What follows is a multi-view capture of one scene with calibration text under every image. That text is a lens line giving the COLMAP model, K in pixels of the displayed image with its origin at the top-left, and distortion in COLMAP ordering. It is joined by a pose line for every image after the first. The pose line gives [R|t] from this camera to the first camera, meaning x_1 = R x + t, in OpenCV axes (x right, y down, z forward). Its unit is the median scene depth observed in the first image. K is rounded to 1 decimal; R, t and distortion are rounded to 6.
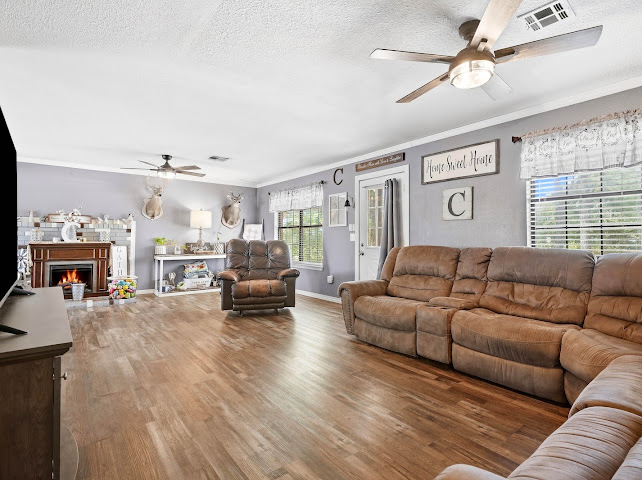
lens RADIAL K [[343.7, 0, 323.2], [0, 343.7, 235.8], [0, 0, 1]] dist [0.000101, 0.000240]
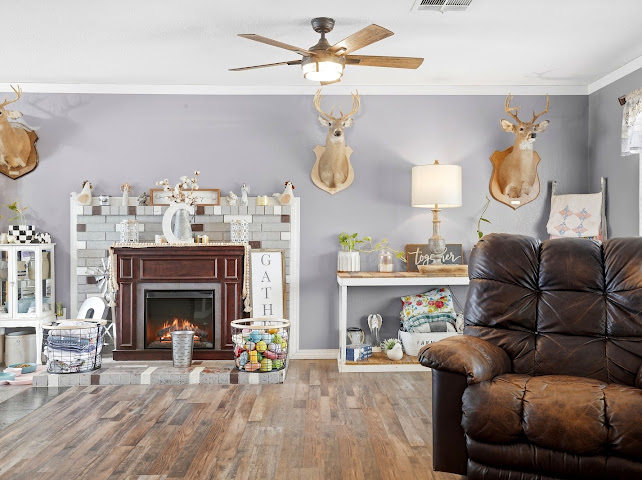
lens RADIAL K [[621.8, 0, 324.8], [0, 621.8, 239.4], [0, 0, 1]] dist [0.018828, 0.000000]
pose [[0.807444, -0.004385, -0.589928, -0.034933], [0.013180, 0.999857, 0.010608, 0.004767], [0.589797, -0.016341, 0.807386, 0.373306]]
